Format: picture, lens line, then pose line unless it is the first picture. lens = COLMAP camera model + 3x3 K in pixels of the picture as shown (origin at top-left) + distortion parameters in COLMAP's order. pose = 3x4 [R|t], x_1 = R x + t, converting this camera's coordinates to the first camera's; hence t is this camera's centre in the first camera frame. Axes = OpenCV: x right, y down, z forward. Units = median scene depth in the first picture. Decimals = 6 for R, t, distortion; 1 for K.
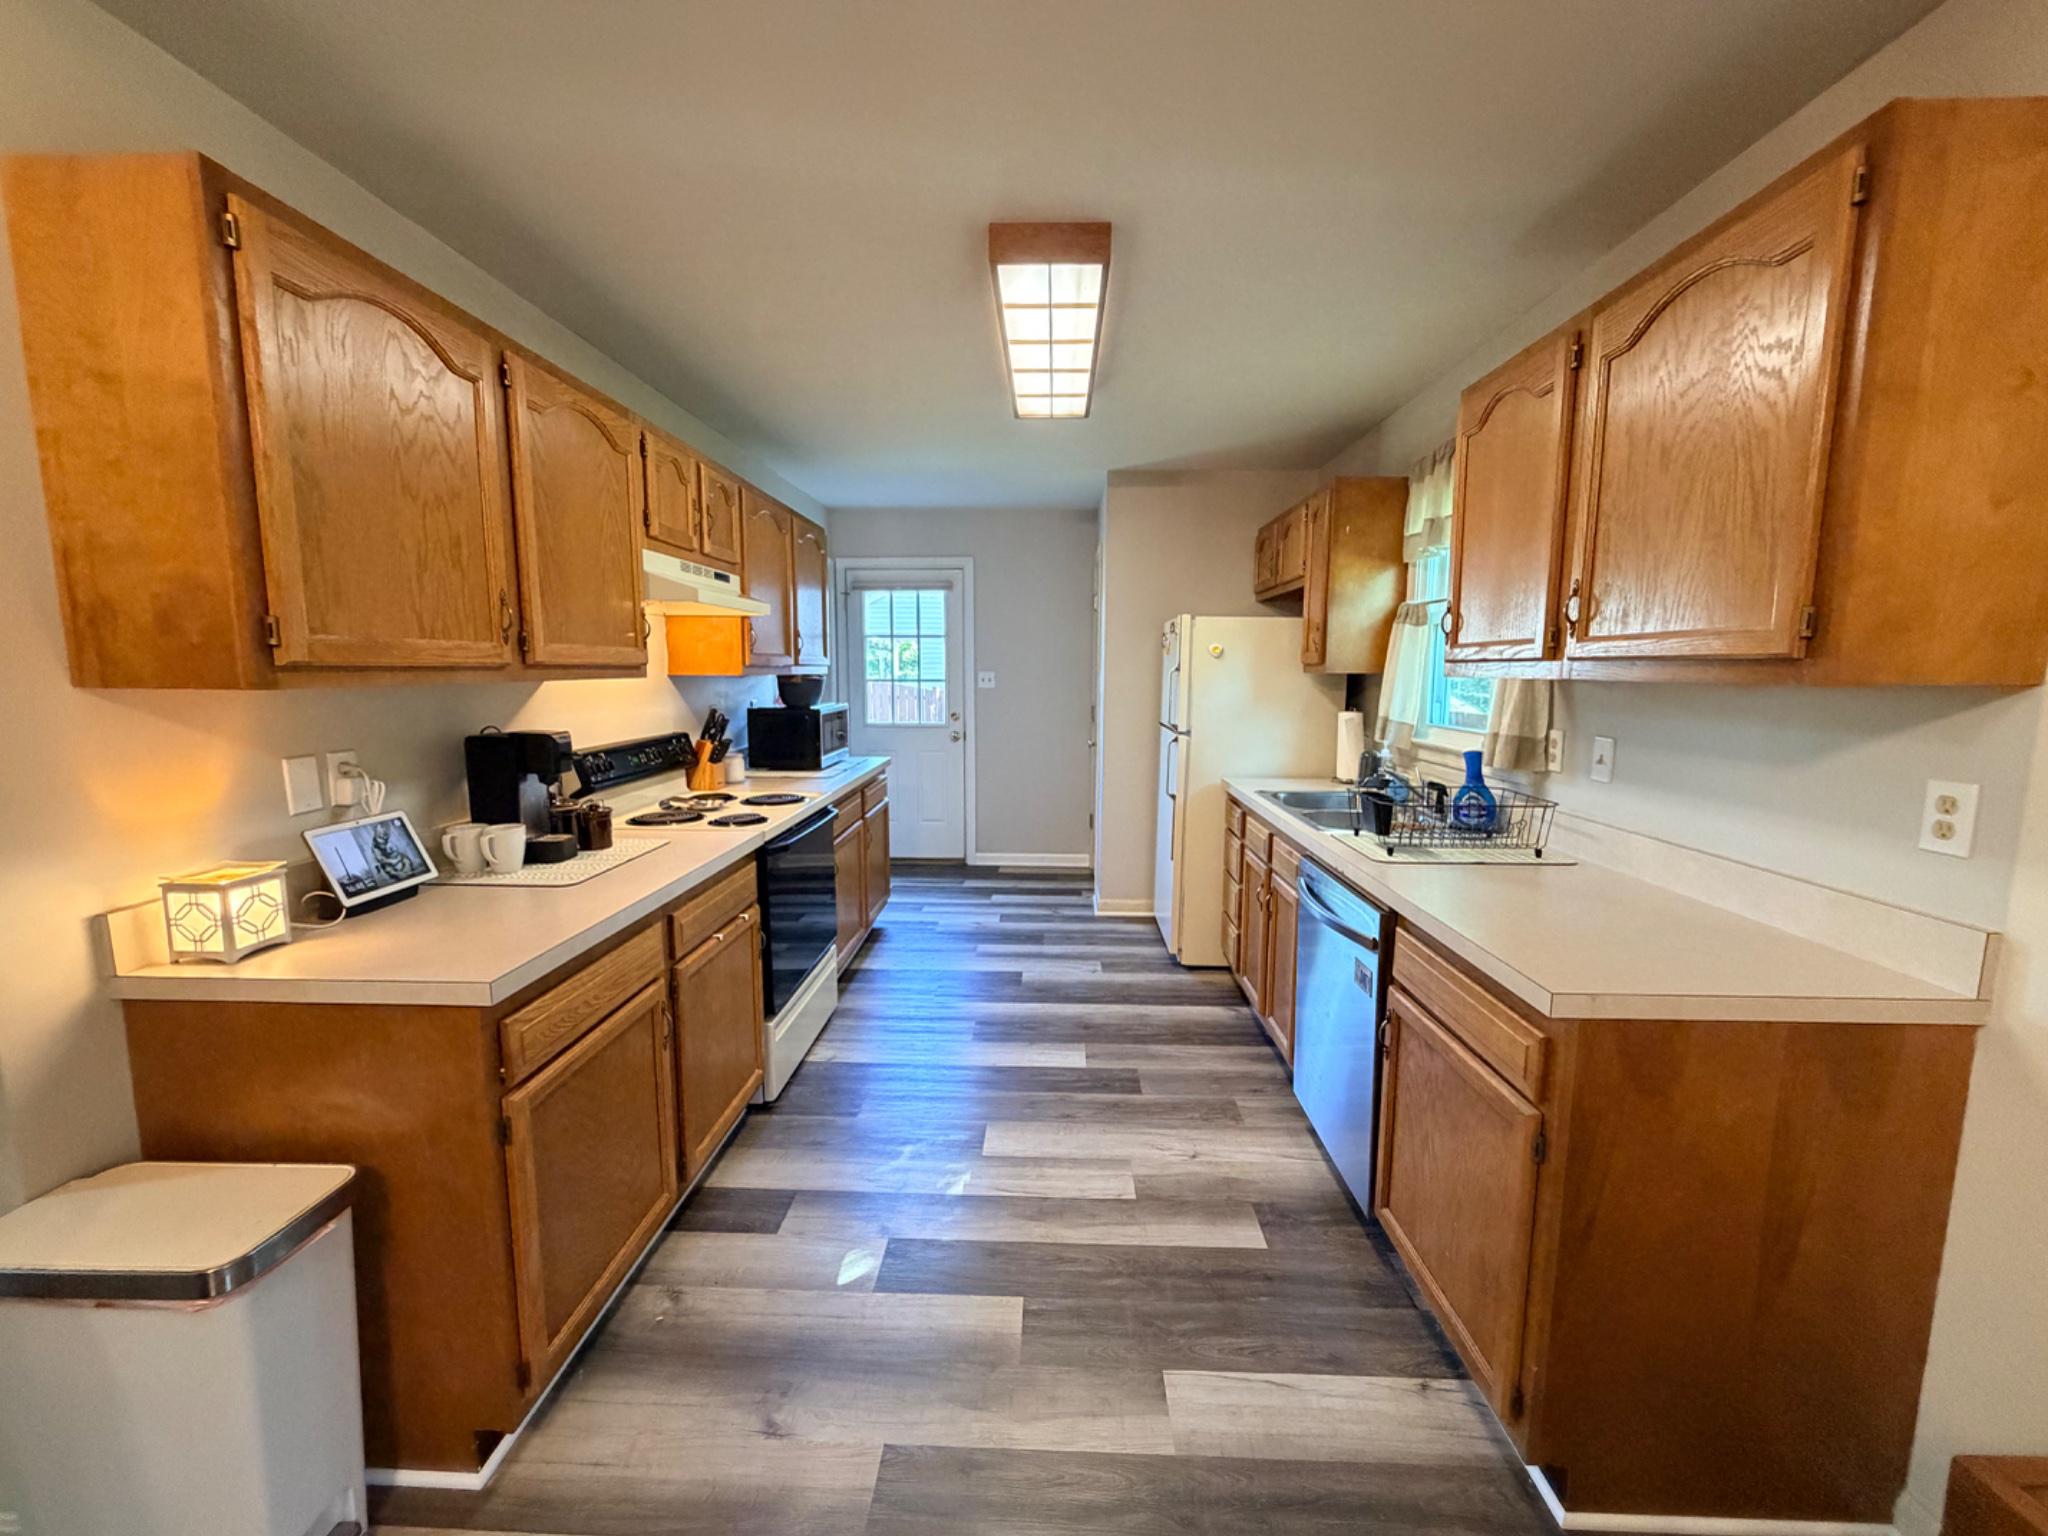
lens RADIAL K [[817.2, 0, 1023.4], [0, 817.2, 778.1], [0, 0, 1]] dist [0.005828, -0.000591]
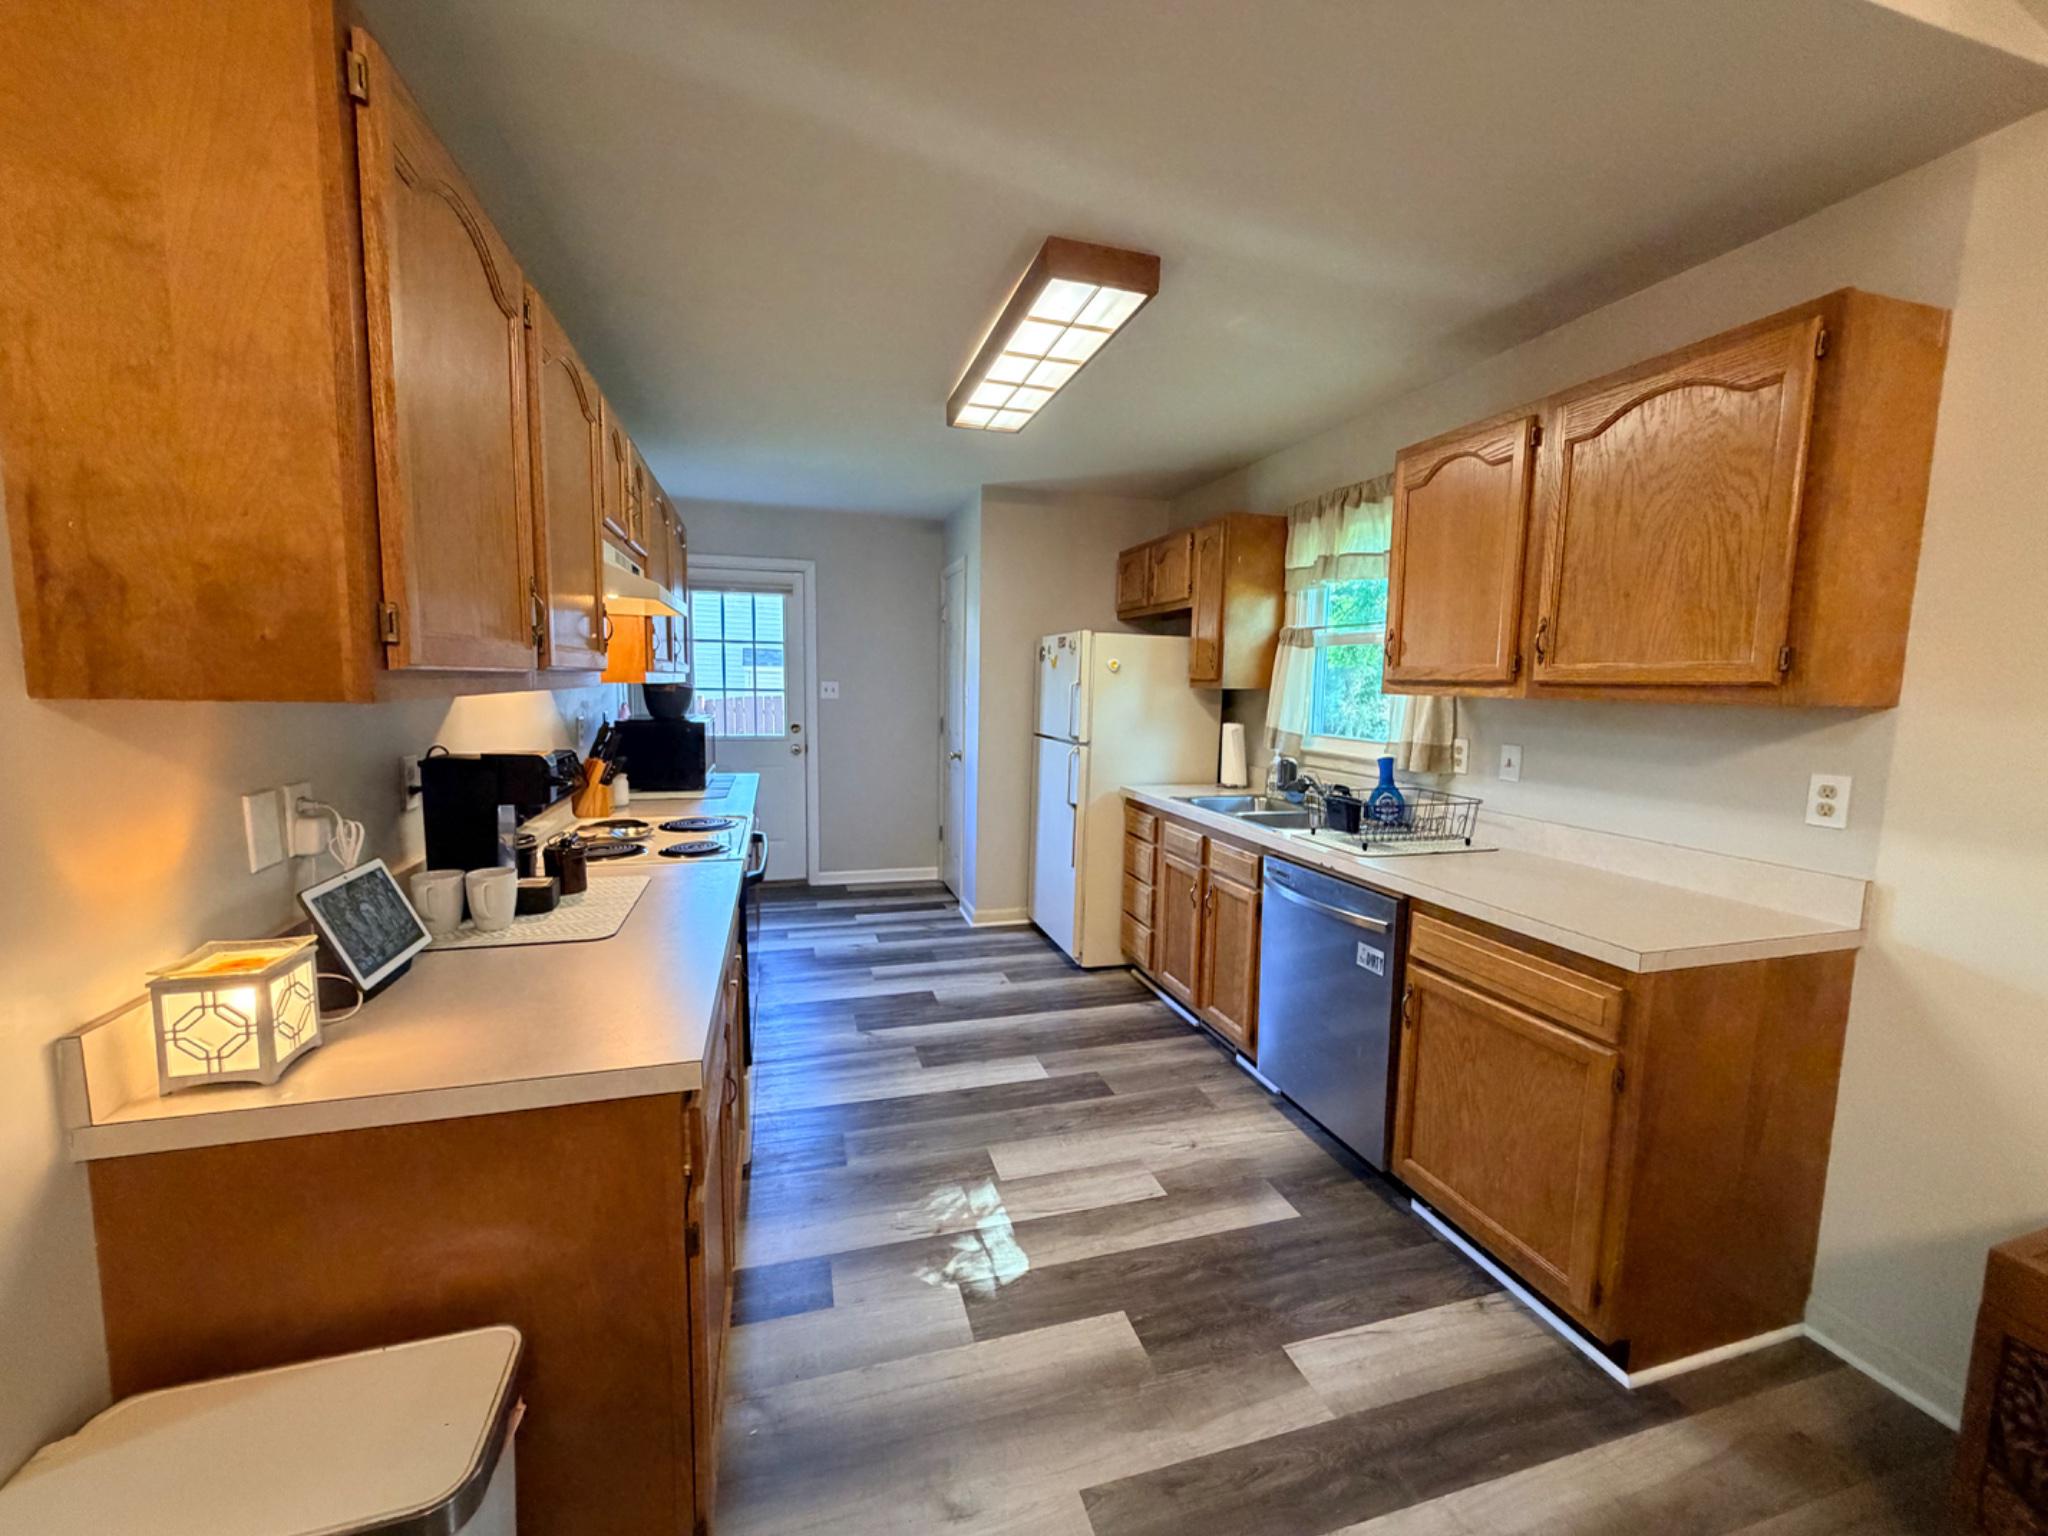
lens RADIAL K [[817.2, 0, 1022.8], [0, 817.2, 779.5], [0, 0, 1]] dist [0.005828, -0.000591]
pose [[0.947483, -0.024252, 0.318886, -0.398104], [0.027533, 0.999604, -0.005783, -0.011792], [-0.318619, 0.014259, 0.947776, 0.077022]]
